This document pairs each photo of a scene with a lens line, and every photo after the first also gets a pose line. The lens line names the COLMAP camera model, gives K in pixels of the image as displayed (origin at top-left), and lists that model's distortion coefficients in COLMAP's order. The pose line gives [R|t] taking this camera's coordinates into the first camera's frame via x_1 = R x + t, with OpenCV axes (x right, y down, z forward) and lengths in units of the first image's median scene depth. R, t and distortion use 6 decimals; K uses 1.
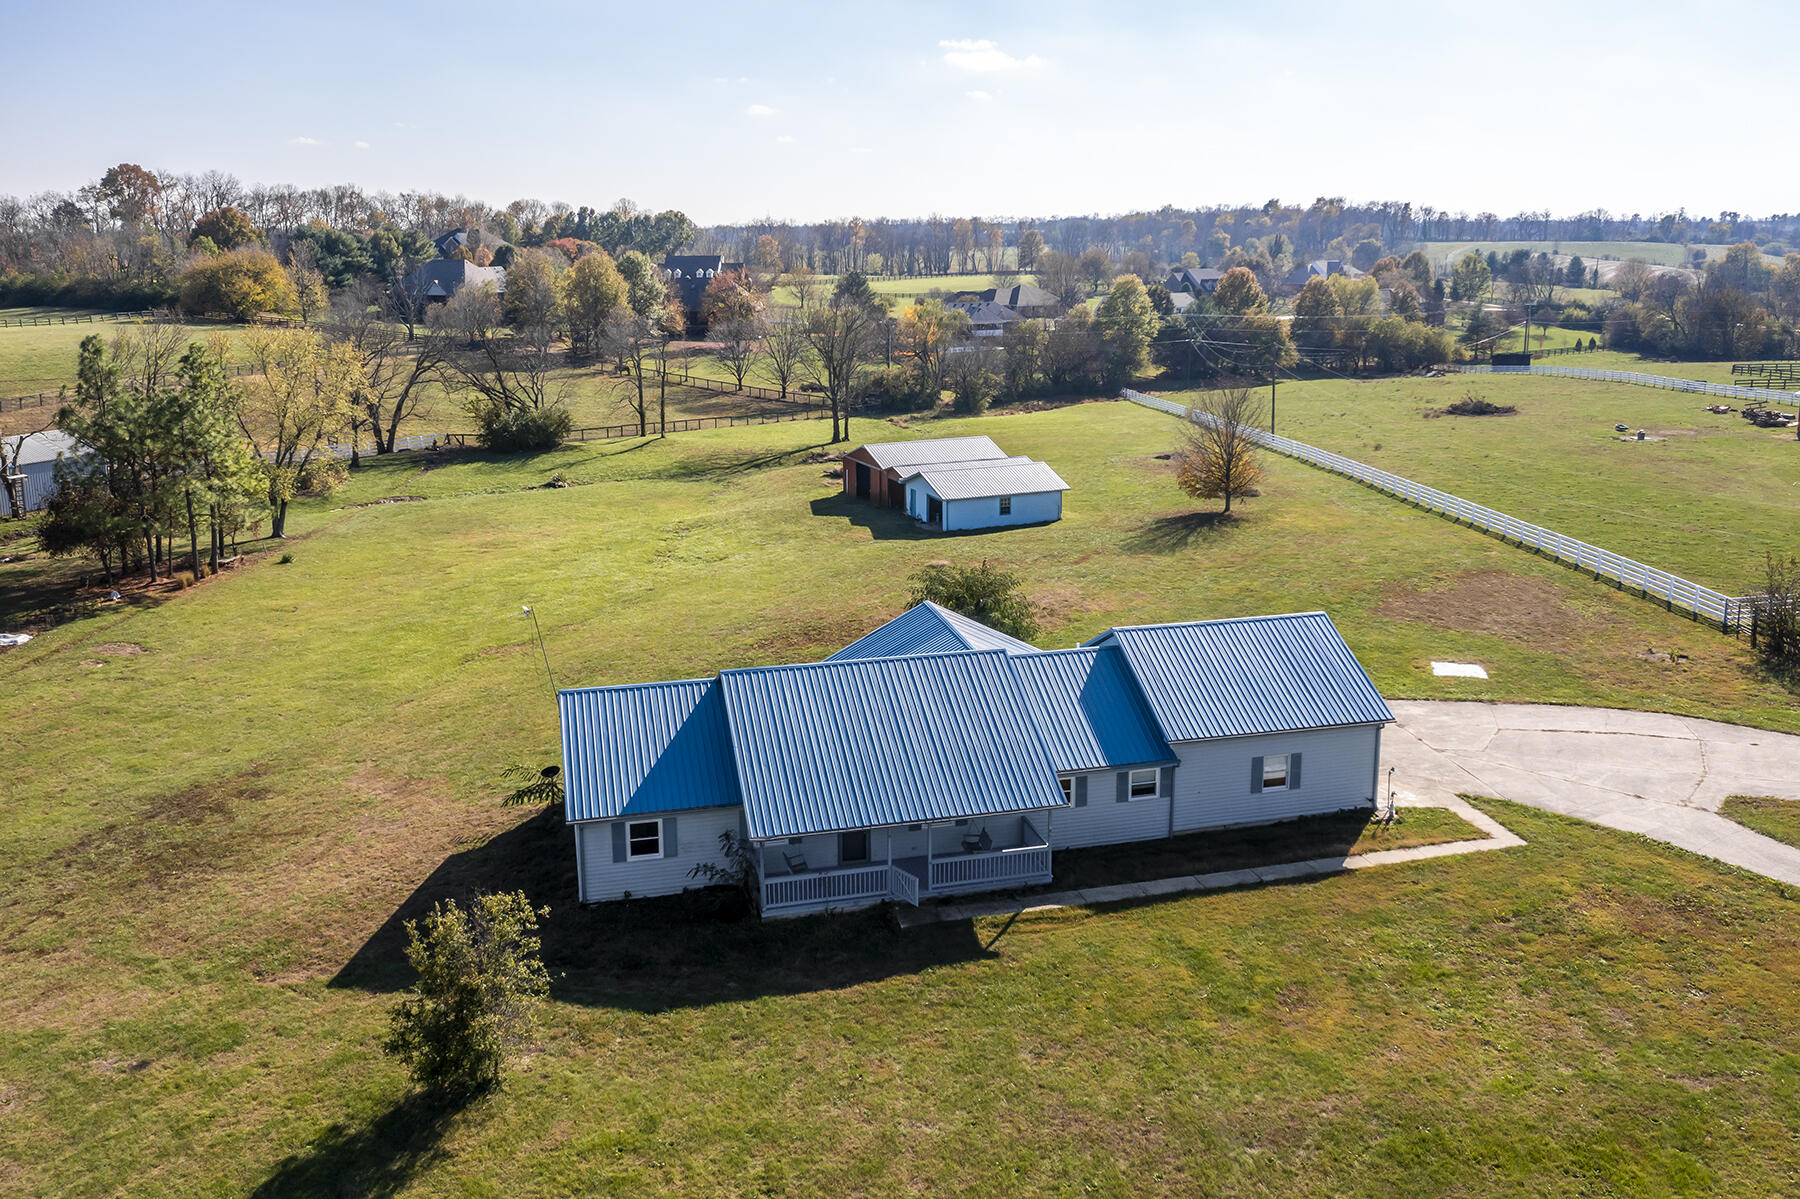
lens RADIAL K [[1458.1, 0, 894.7], [0, 1458.1, 495.2], [0, 0, 1]] dist [-0.002670, -0.009457]
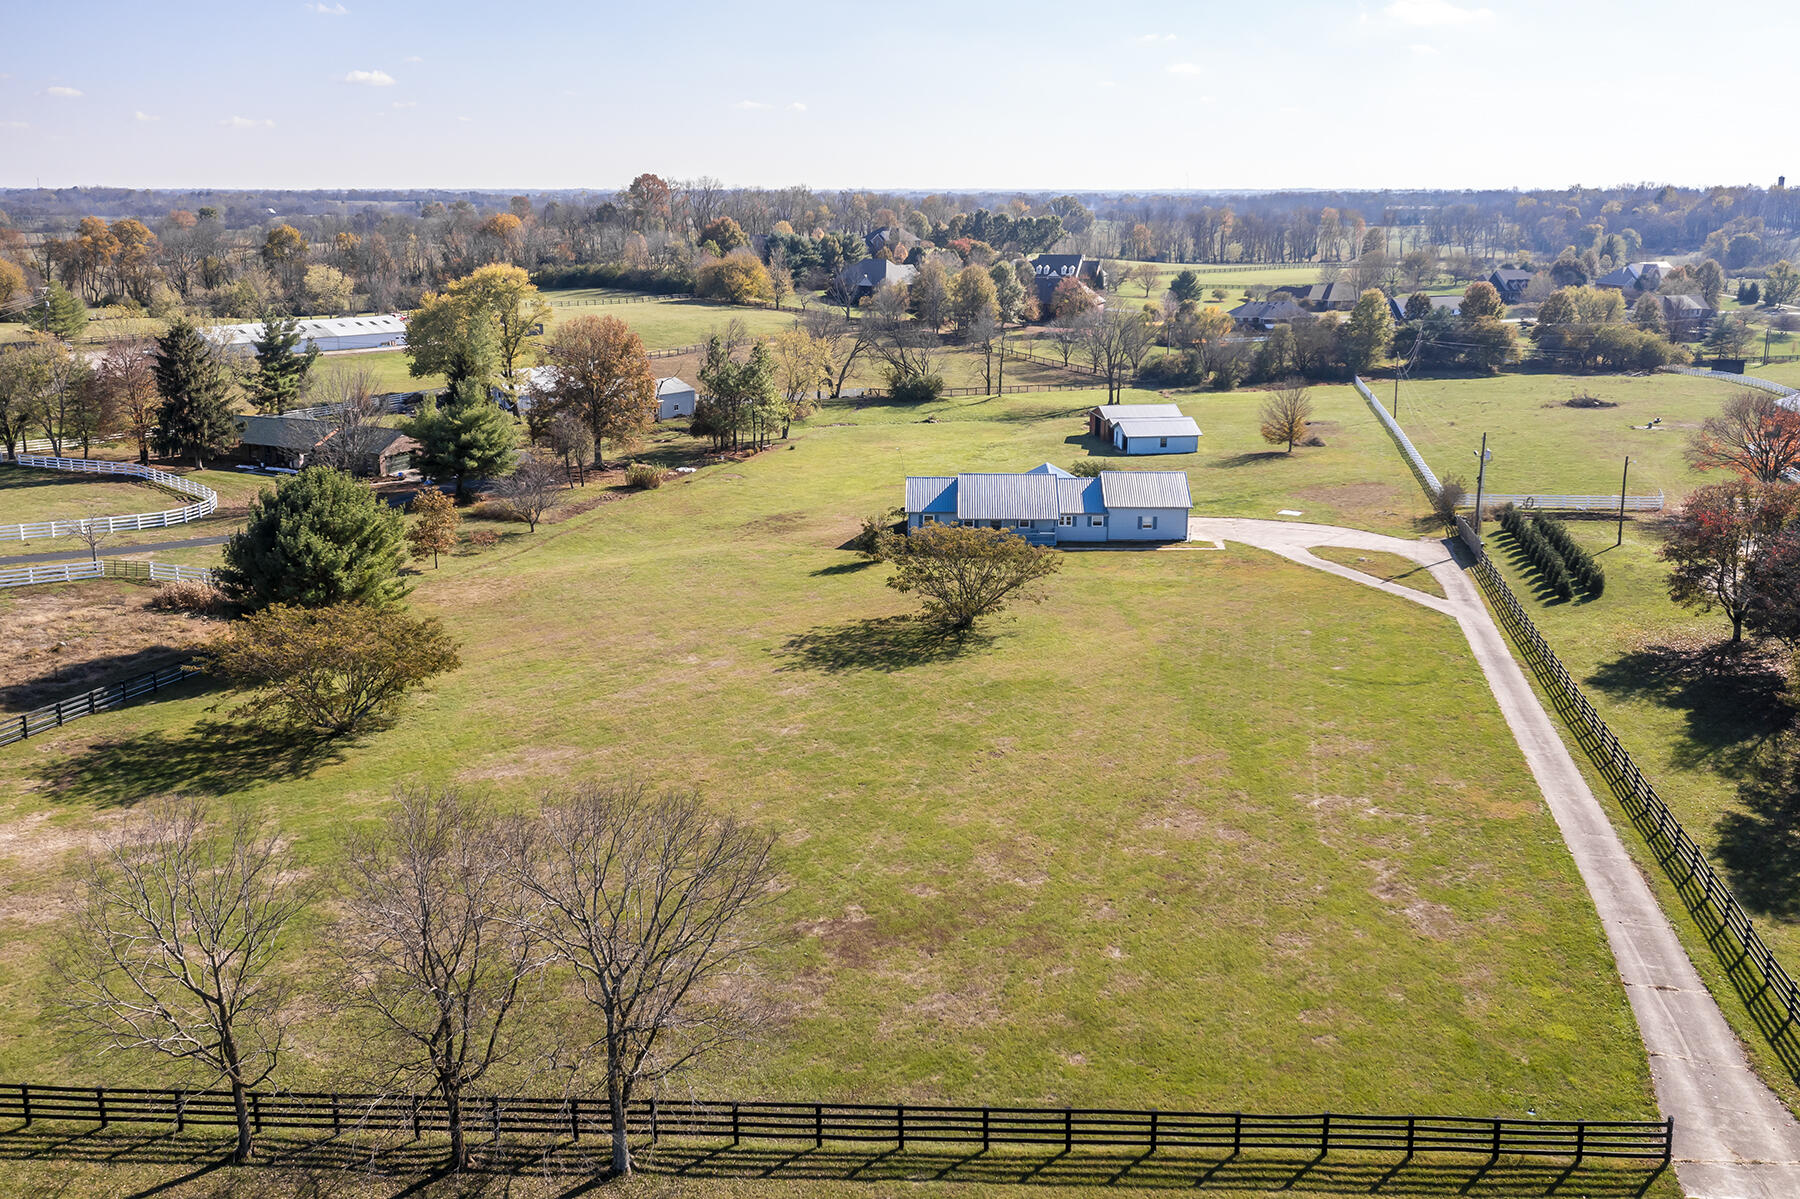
lens RADIAL K [[1458.1, 0, 894.7], [0, 1458.1, 495.2], [0, 0, 1]] dist [-0.002670, -0.009457]
pose [[0.961364, 0.063838, -0.267775, 0.144689], [-0.056755, 0.997805, 0.034118, 0.017762], [0.269365, -0.017602, 0.962877, -0.497800]]
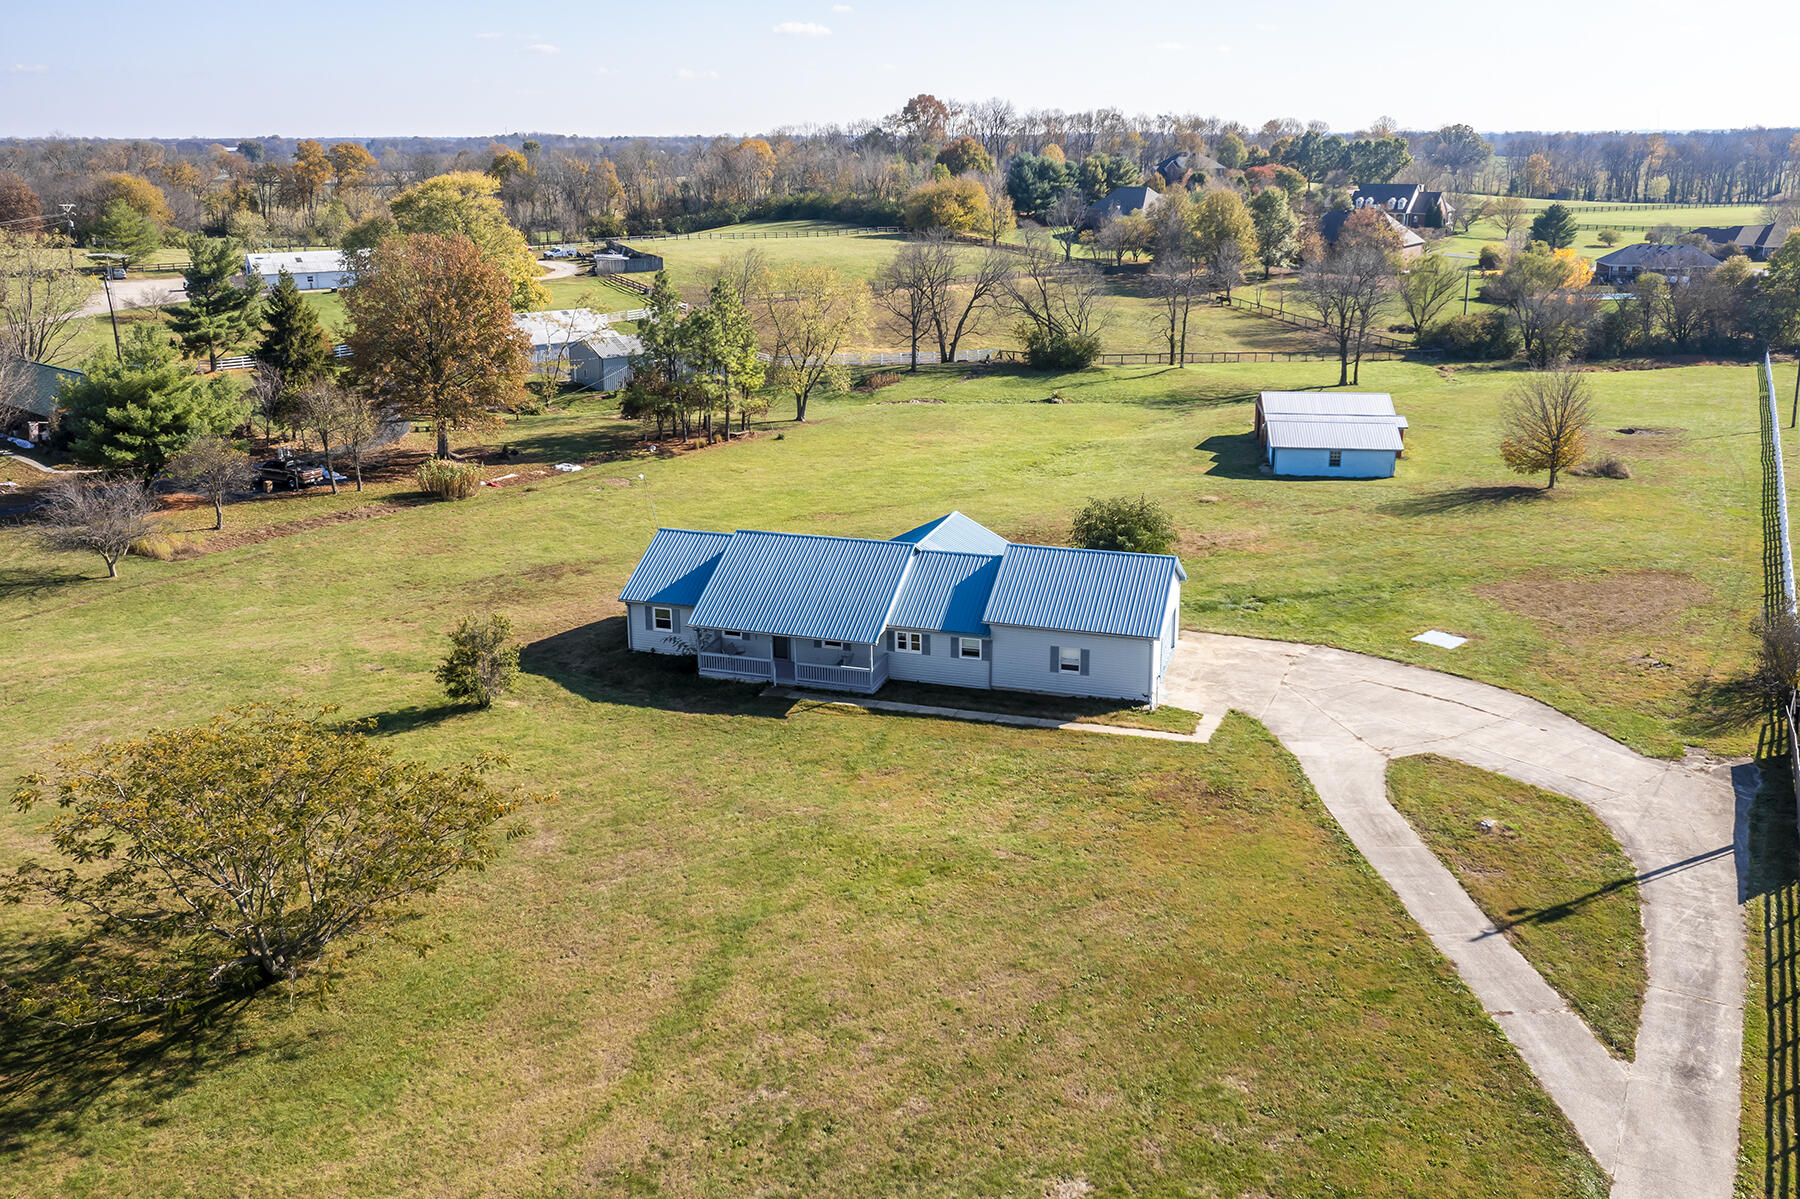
lens RADIAL K [[1458.1, 0, 894.7], [0, 1458.1, 495.2], [0, 0, 1]] dist [-0.002670, -0.009457]
pose [[0.849464, 0.127118, -0.512106, 0.214506], [-0.094006, 0.991479, 0.090178, -0.019879], [0.519206, -0.028462, 0.854175, -0.070824]]
